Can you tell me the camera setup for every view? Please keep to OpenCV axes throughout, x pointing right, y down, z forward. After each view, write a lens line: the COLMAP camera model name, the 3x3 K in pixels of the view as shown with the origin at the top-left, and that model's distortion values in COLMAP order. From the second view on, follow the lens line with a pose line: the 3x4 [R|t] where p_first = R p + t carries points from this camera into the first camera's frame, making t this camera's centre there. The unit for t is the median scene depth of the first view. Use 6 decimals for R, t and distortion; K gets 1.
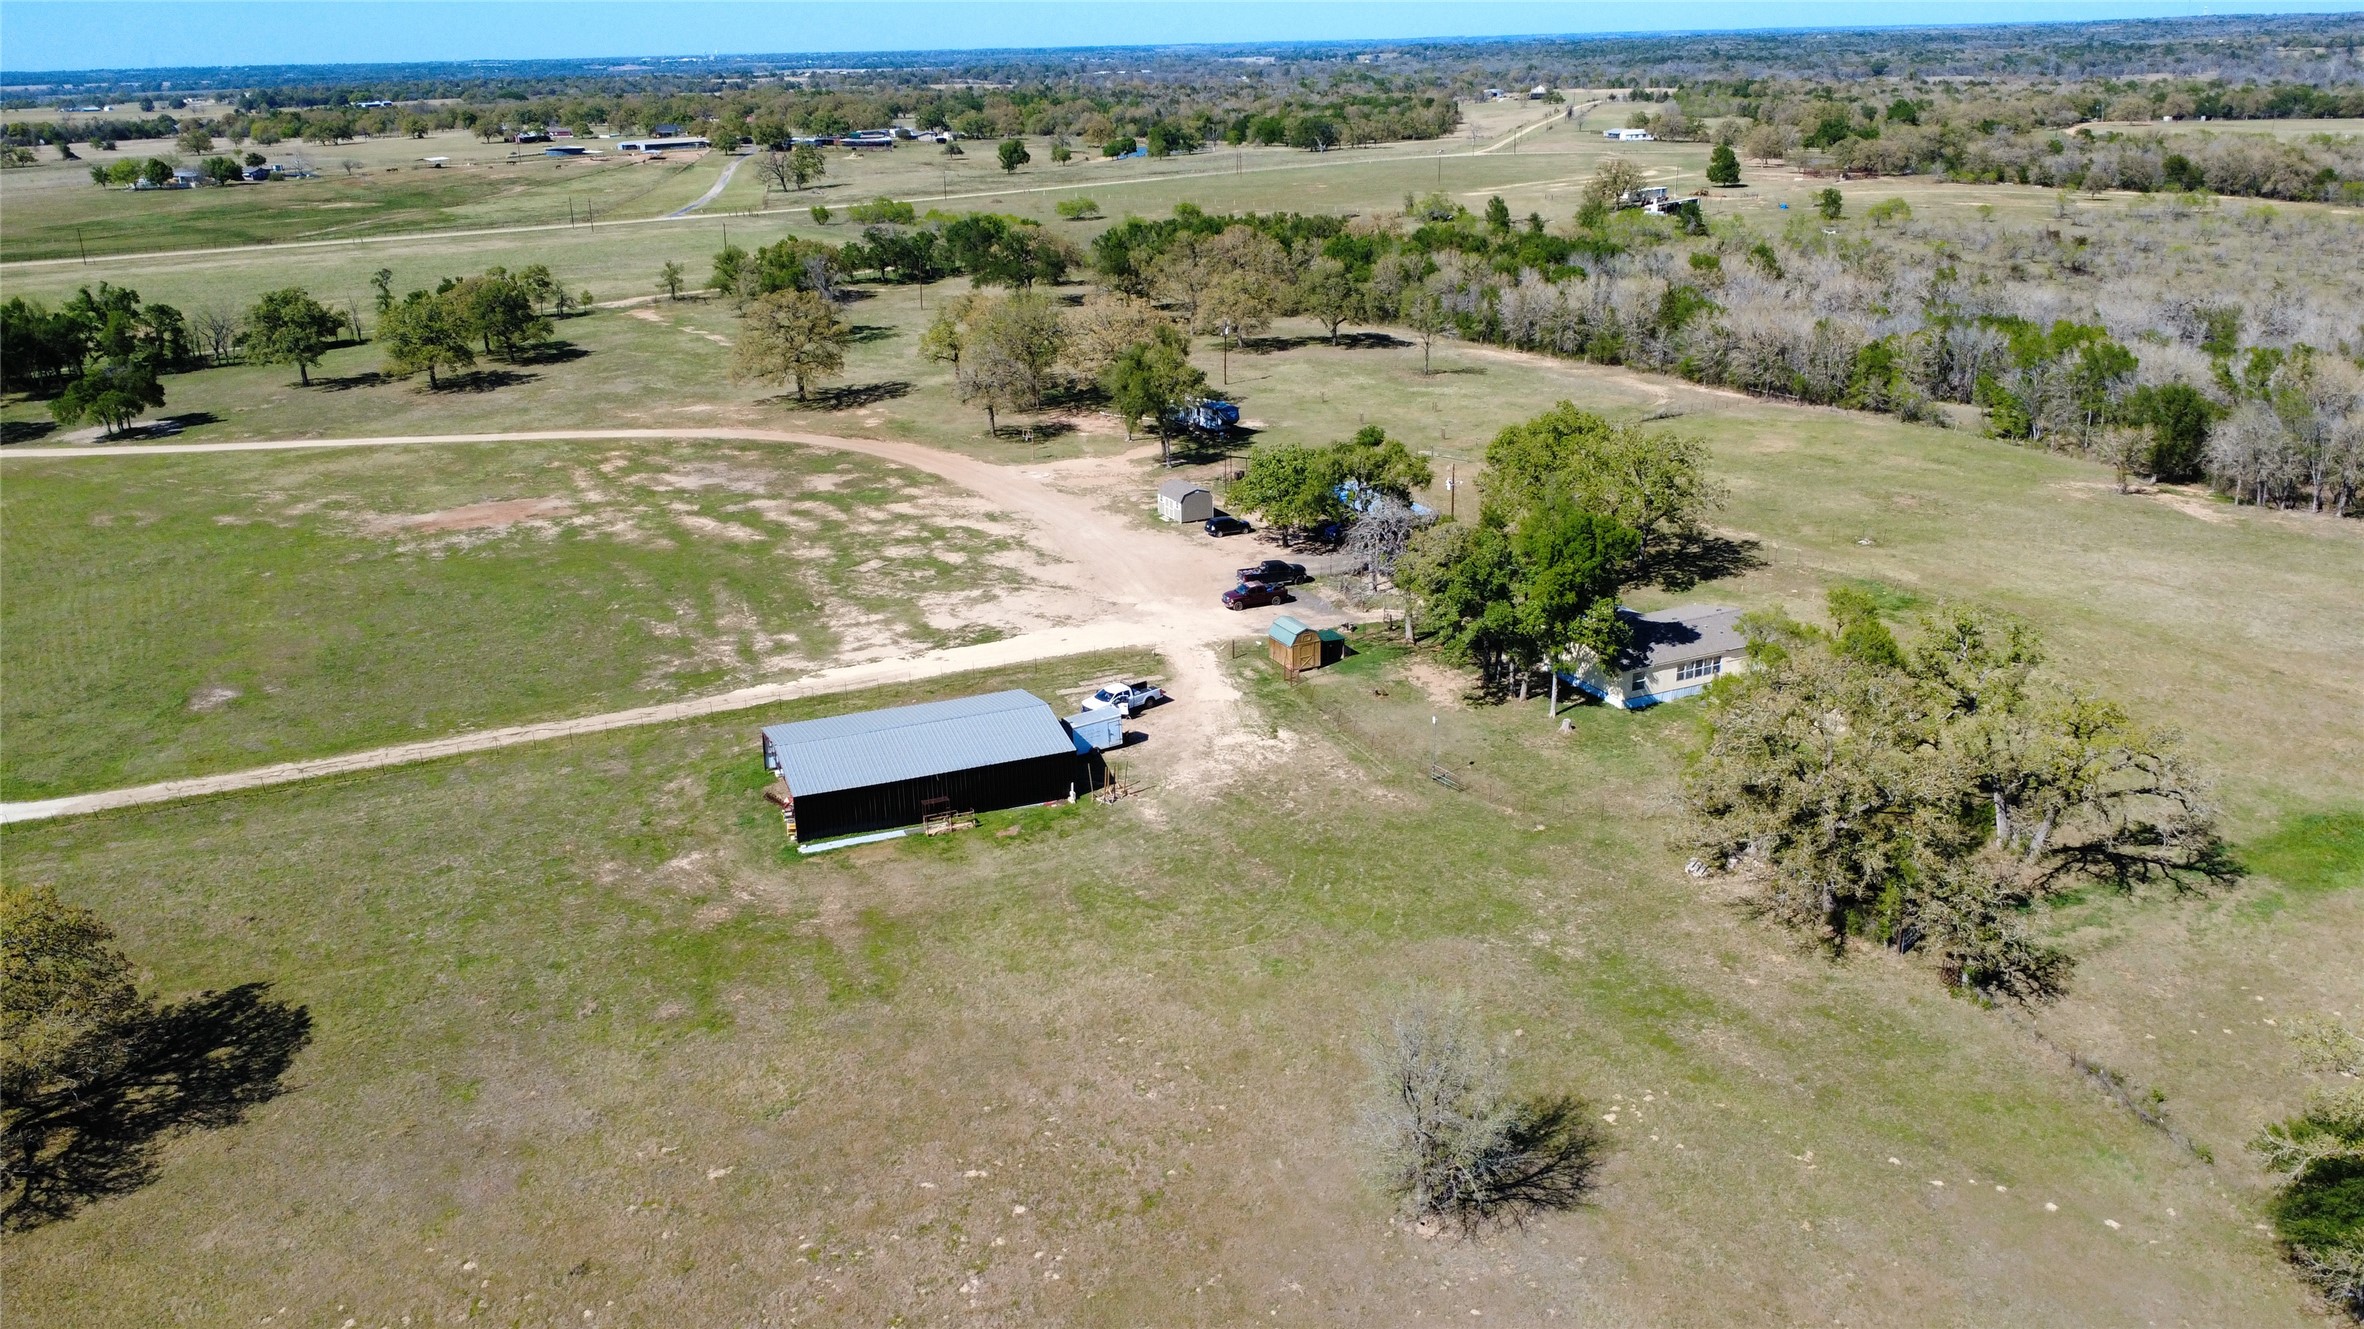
lens RADIAL K [[1772.7, 0, 1182.0], [0, 1772.7, 664.5], [0, 0, 1]] dist [-0.001460, 0.000705]
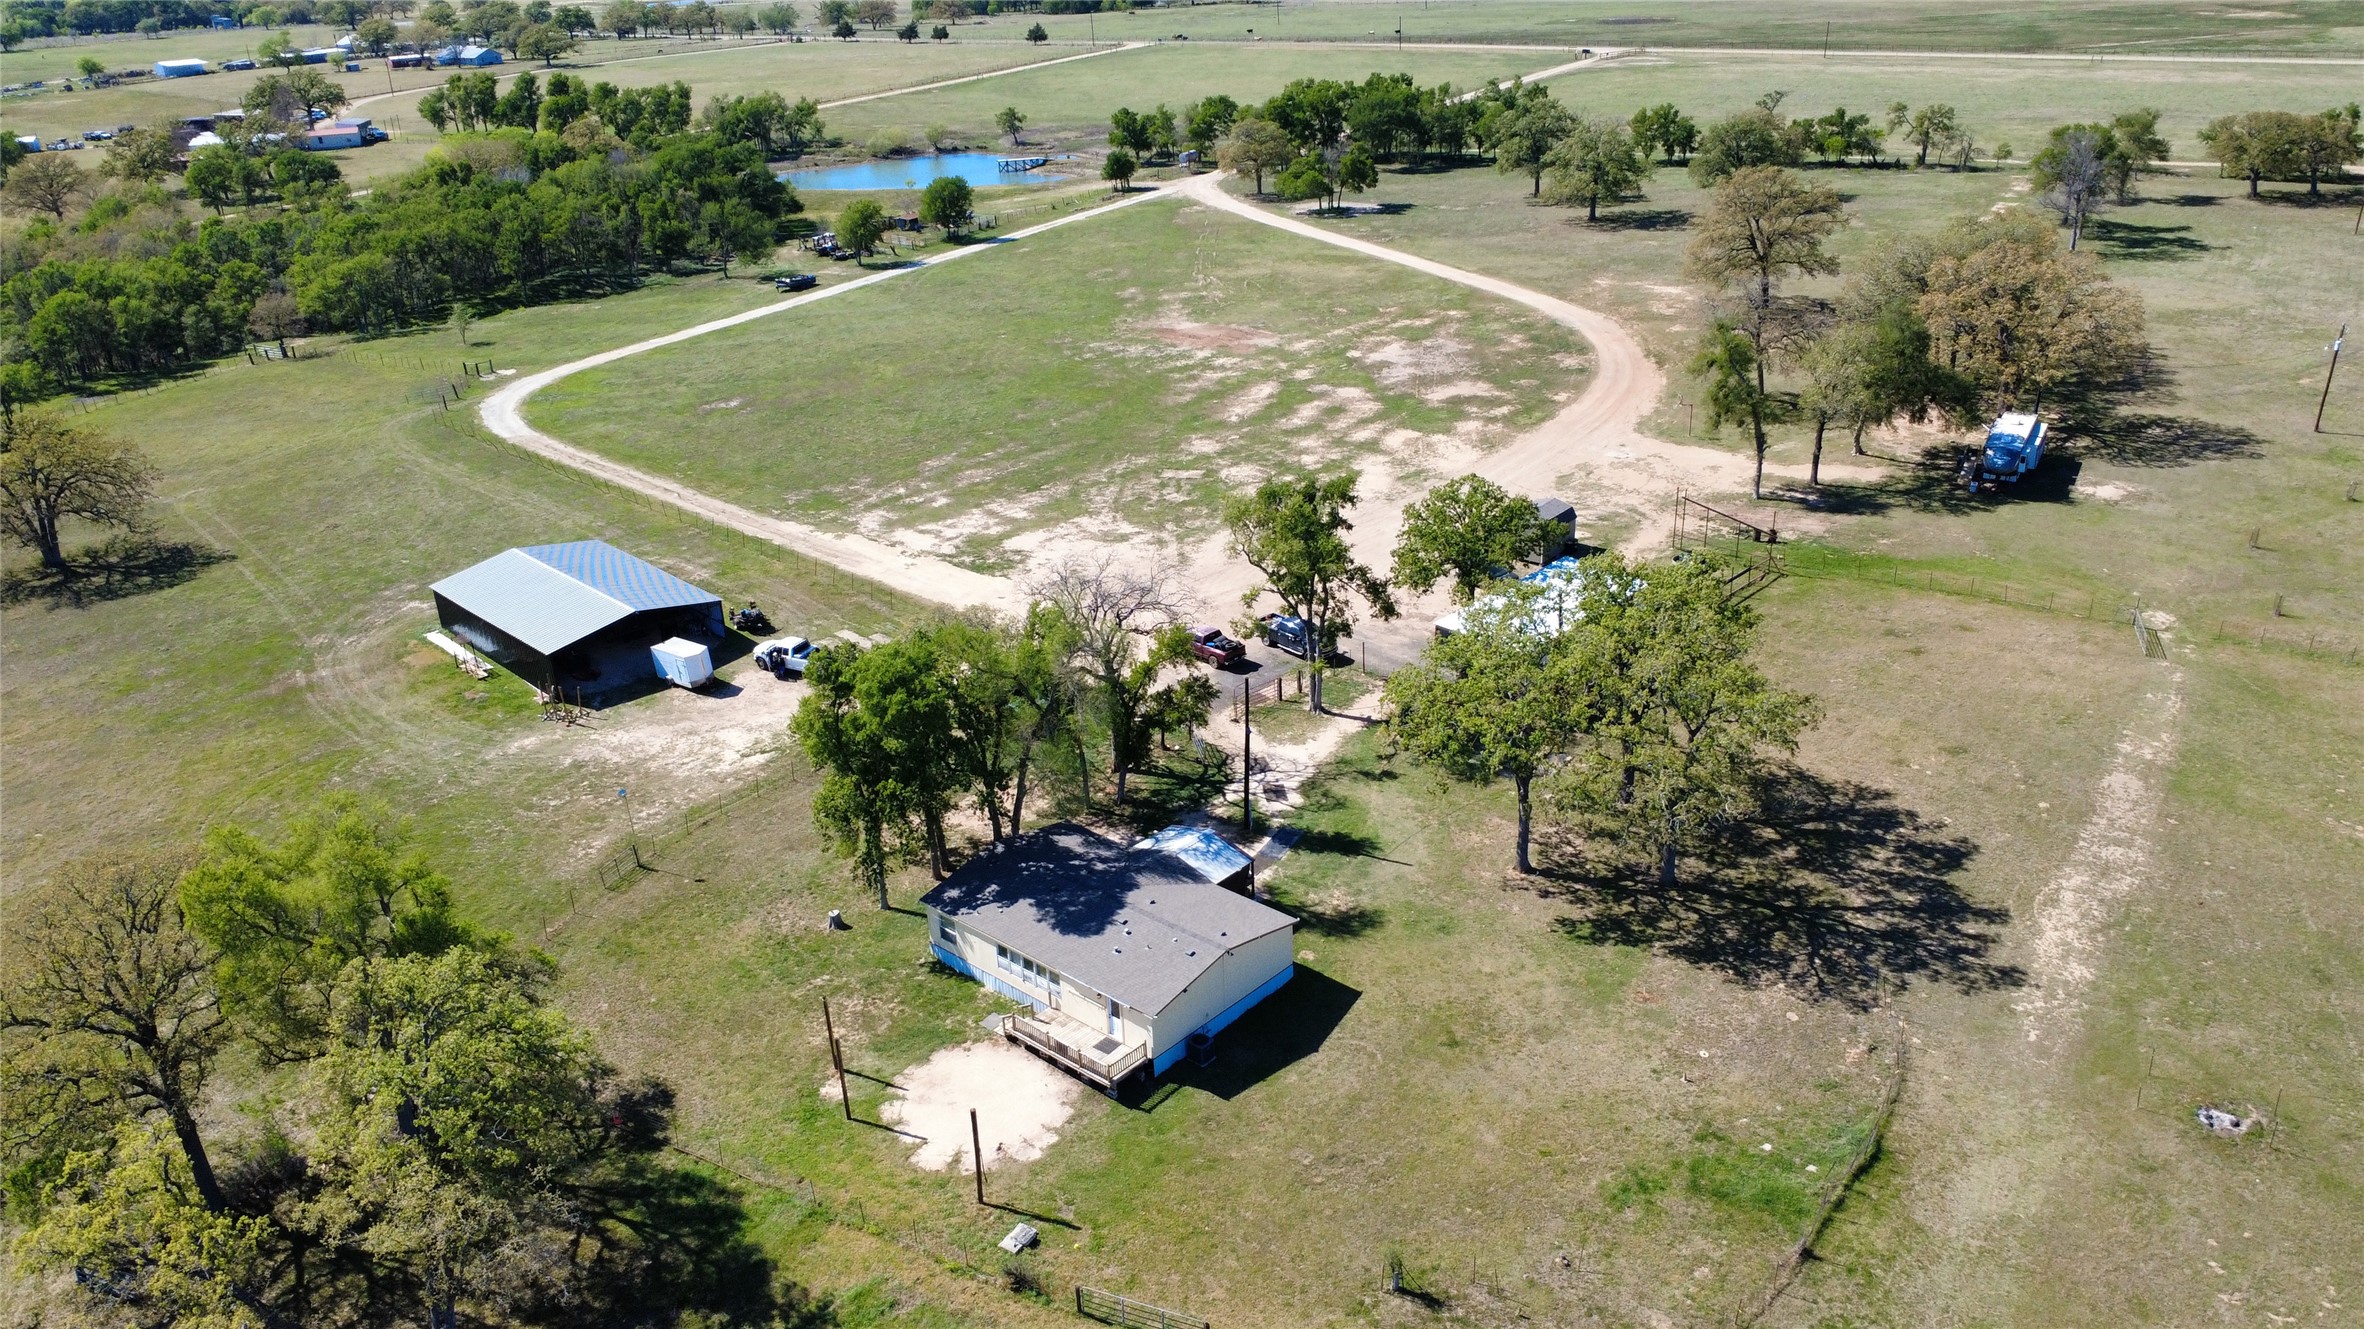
lens RADIAL K [[1772.7, 0, 1182.0], [0, 1772.7, 664.5], [0, 0, 1]] dist [-0.001460, 0.000705]
pose [[0.376786, 0.377531, -0.845874, 0.644086], [-0.280089, 0.916863, 0.284452, -0.230769], [0.882940, 0.129742, 0.451204, 0.626235]]
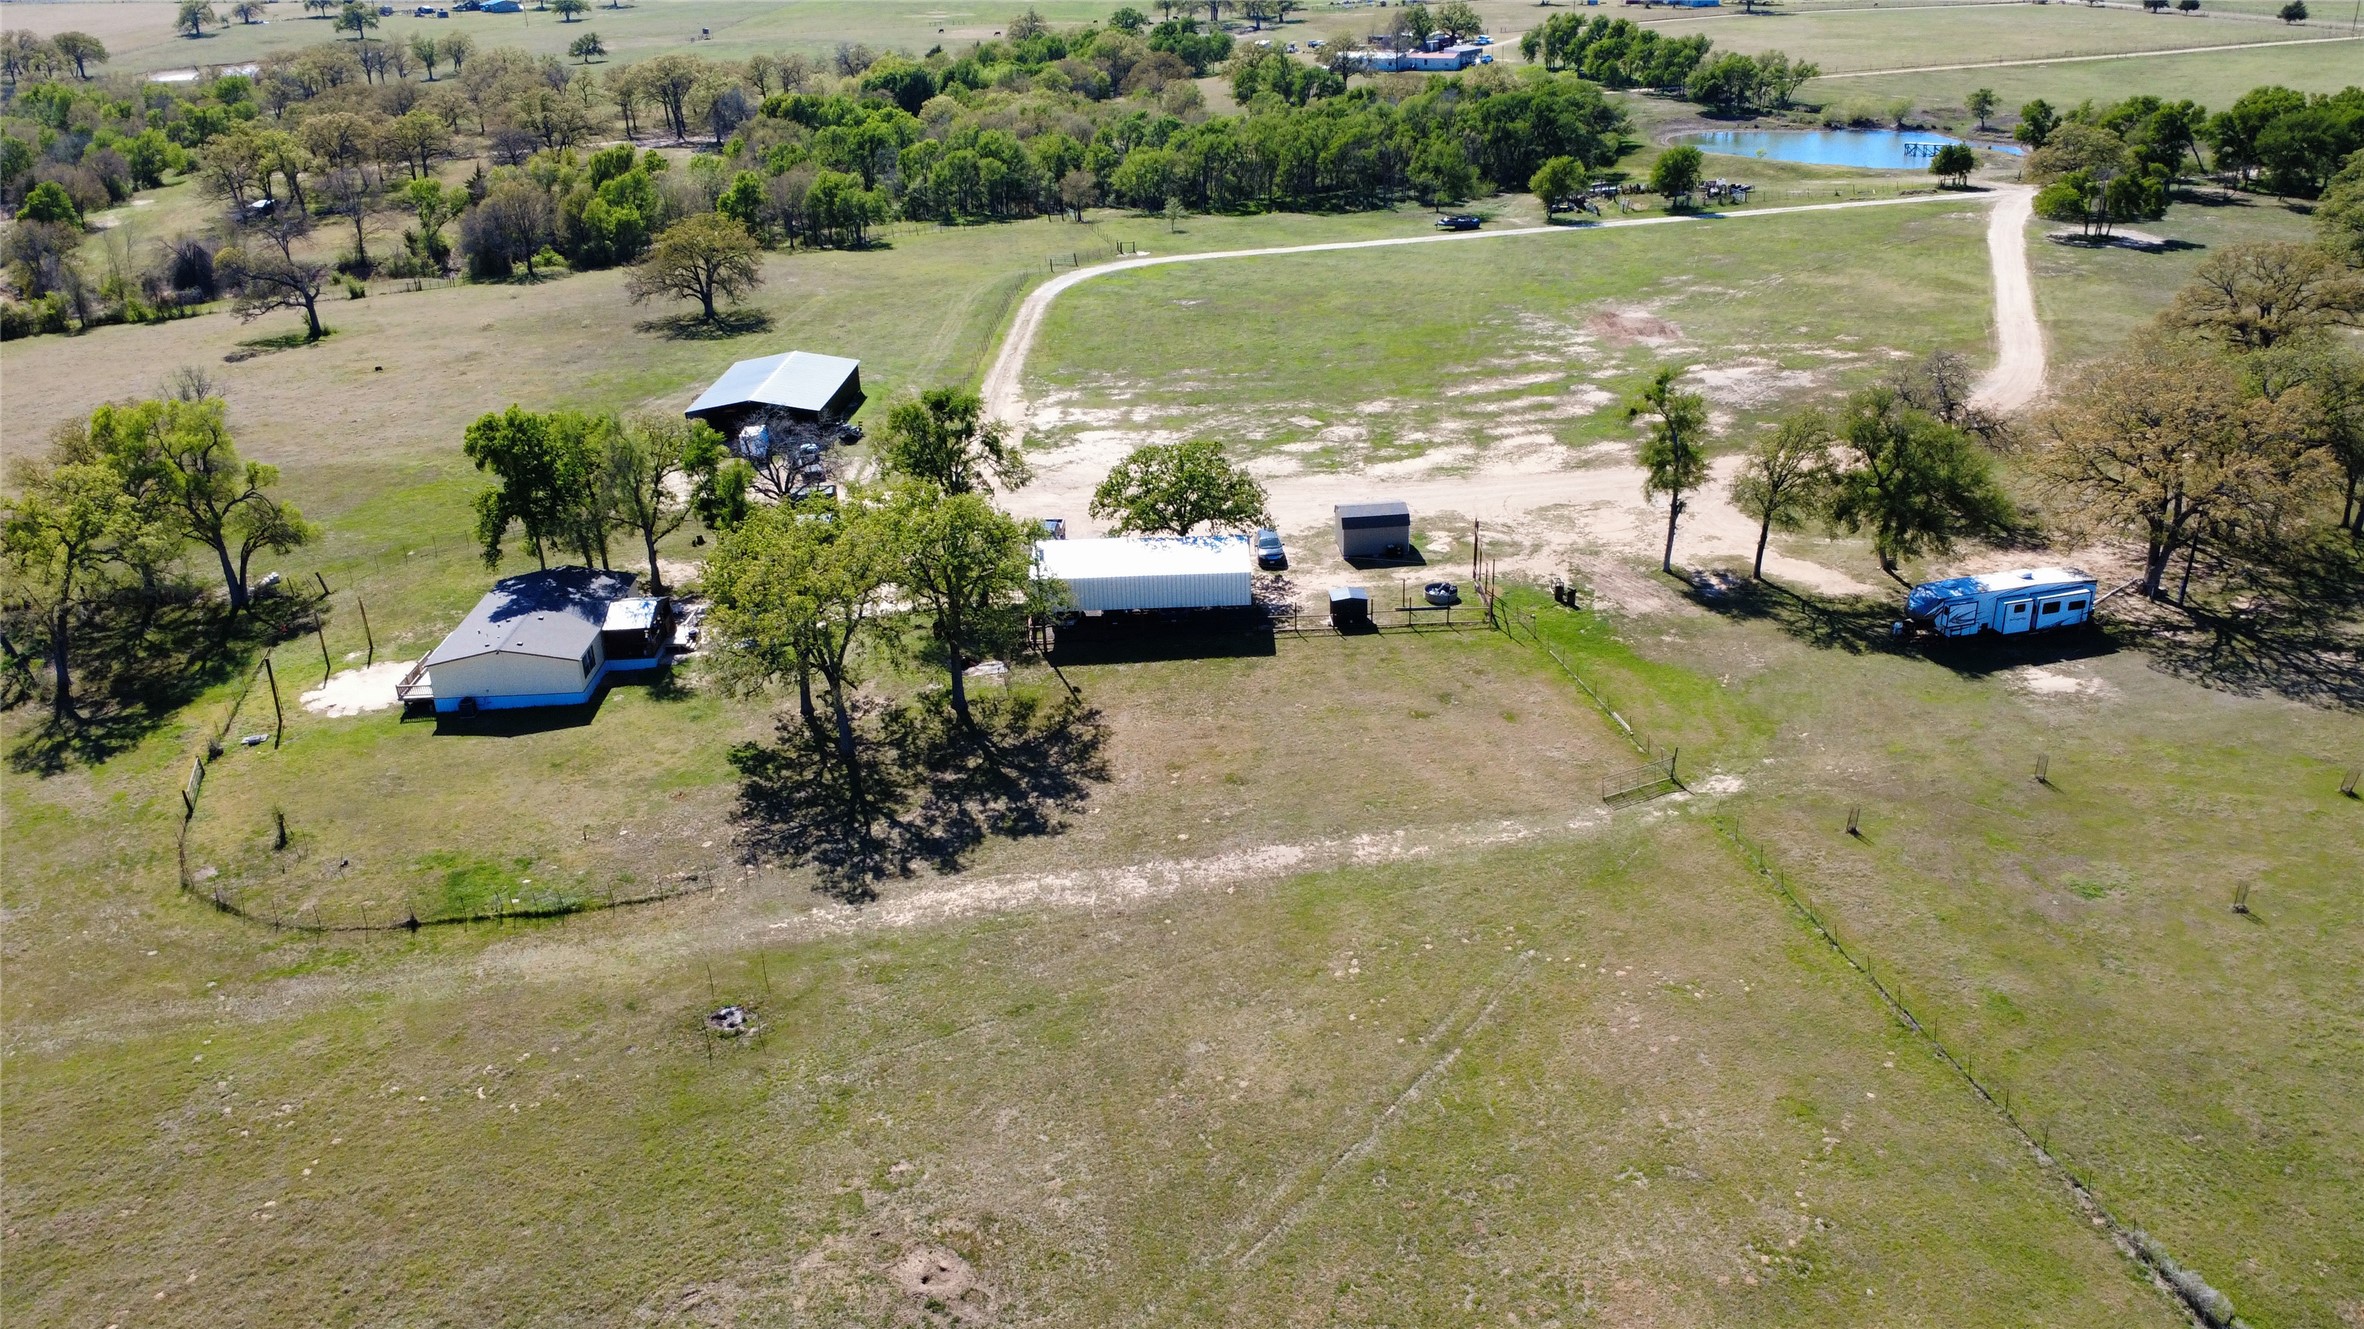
lens RADIAL K [[1772.7, 0, 1182.0], [0, 1772.7, 664.5], [0, 0, 1]] dist [-0.001460, 0.000705]
pose [[-0.400177, 0.400337, -0.824372, 0.738309], [-0.267454, 0.809362, 0.522879, -0.457059], [0.876543, 0.429725, -0.216816, 1.251149]]
